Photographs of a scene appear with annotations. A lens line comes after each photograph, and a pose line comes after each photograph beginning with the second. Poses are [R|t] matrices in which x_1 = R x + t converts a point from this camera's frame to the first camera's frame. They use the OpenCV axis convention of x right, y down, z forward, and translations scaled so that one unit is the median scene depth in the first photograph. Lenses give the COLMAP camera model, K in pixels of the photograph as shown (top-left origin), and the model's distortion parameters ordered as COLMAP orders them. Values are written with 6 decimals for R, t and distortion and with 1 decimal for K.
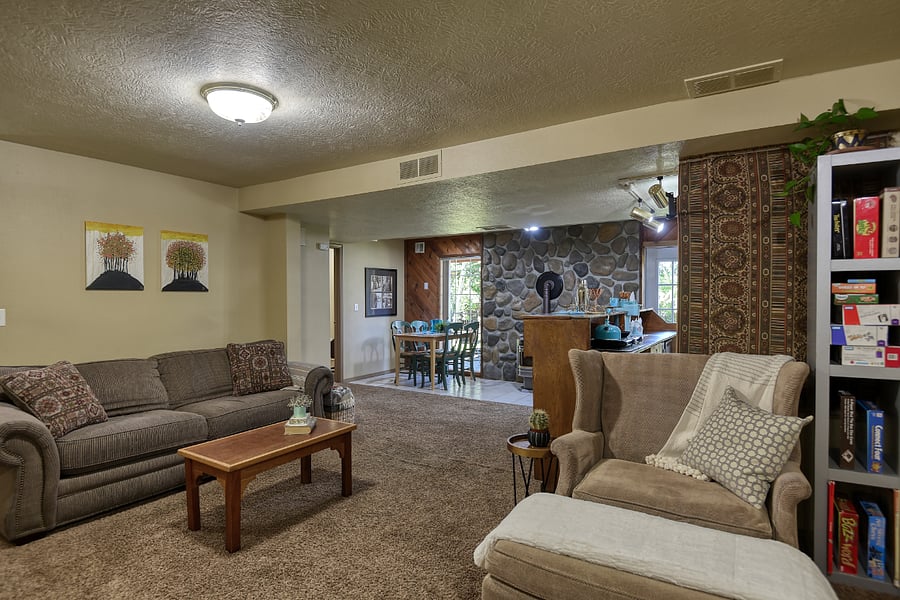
lens RADIAL K [[477.0, 0, 448.7], [0, 477.0, 284.7], [0, 0, 1]] dist [-0.012930, -0.011688]
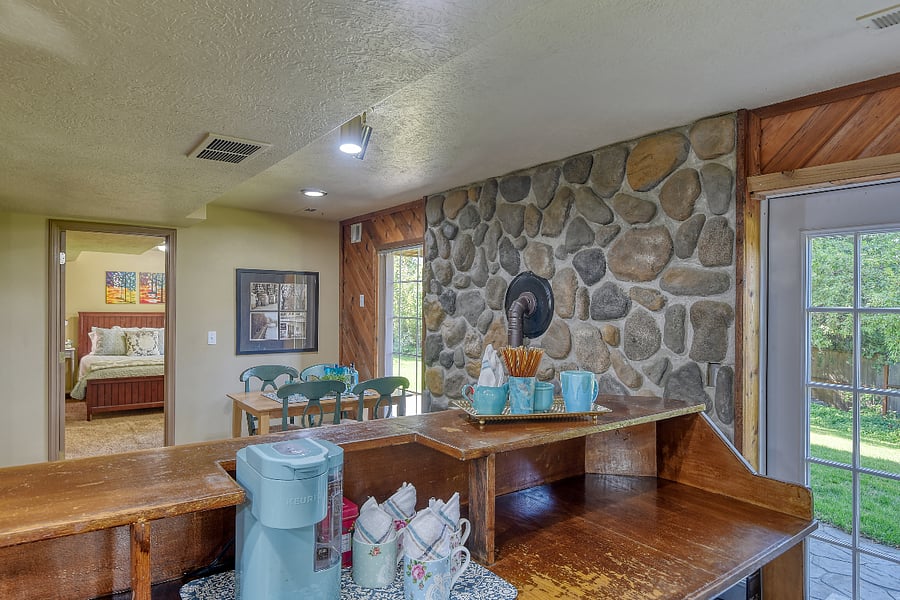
lens RADIAL K [[523.6, 0, 452.7], [0, 523.6, 290.5], [0, 0, 1]] dist [0.001948, -0.001032]
pose [[0.931018, 0.004012, -0.364951, 0.349463], [-0.006626, 0.999961, -0.005910, -0.008399], [0.364913, 0.007921, 0.931008, 0.588352]]
